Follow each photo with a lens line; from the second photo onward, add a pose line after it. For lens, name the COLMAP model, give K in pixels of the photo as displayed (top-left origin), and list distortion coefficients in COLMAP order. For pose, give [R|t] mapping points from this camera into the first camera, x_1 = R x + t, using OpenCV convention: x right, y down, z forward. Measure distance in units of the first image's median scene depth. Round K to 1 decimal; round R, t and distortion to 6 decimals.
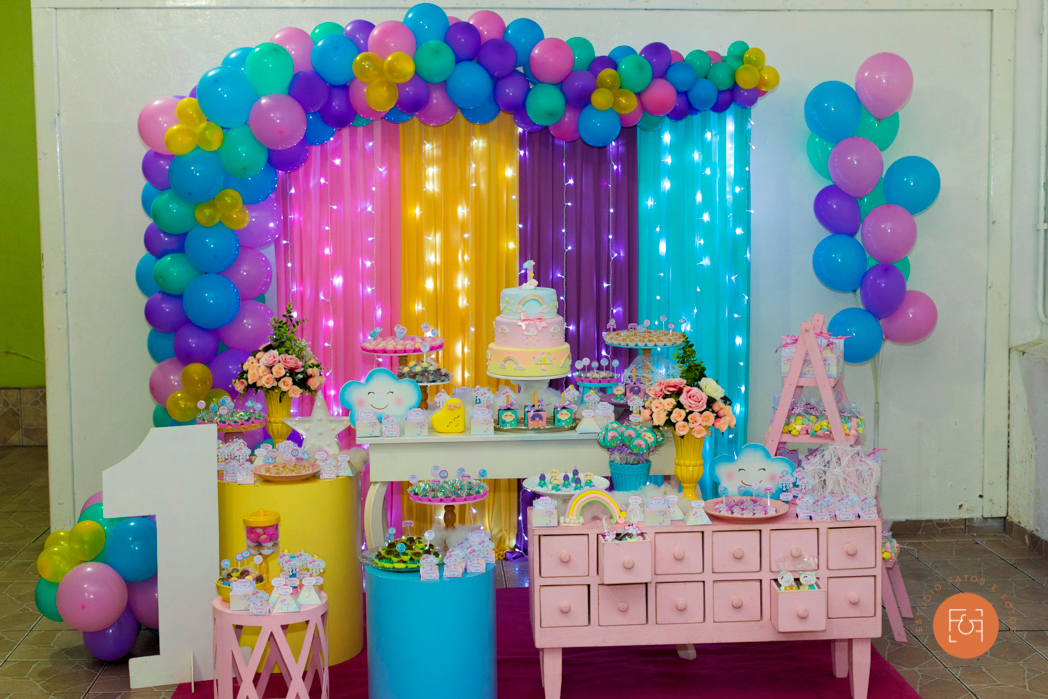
lens RADIAL K [[1693.1, 0, 524.0], [0, 1693.1, 349.5], [0, 0, 1]] dist [0.006287, -0.016988]
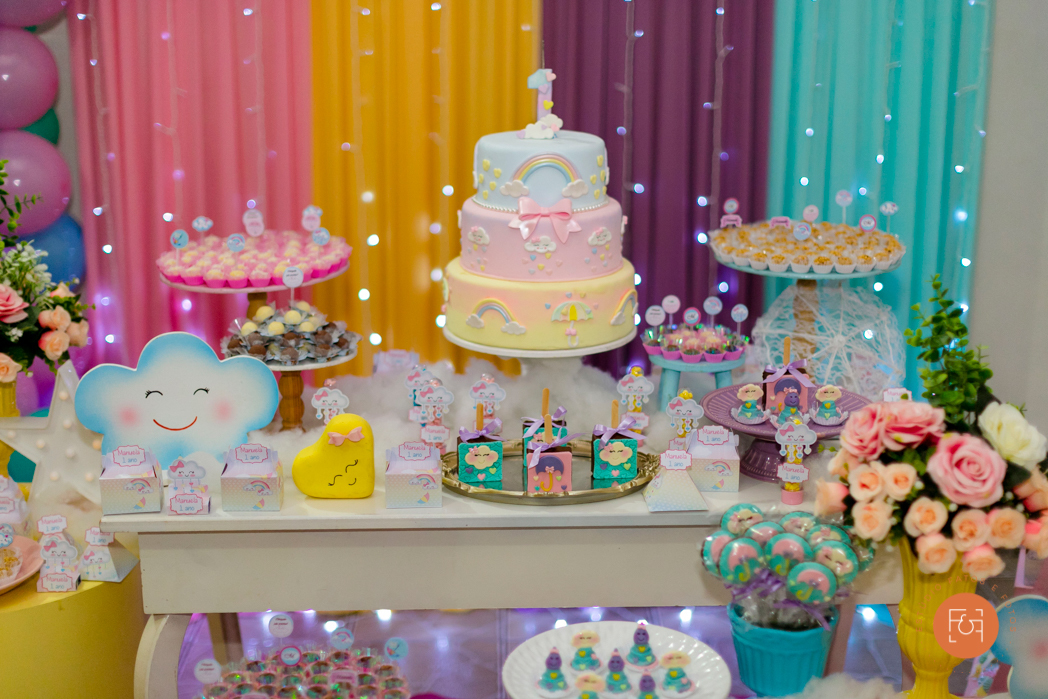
lens RADIAL K [[1693.1, 0, 524.0], [0, 1693.1, 349.5], [0, 0, 1]] dist [0.006287, -0.016988]
pose [[0.999141, 0.015966, -0.038242, 0.016128], [-0.010644, 0.990714, 0.135544, -0.041505], [0.040051, -0.135021, 0.990033, 0.581780]]
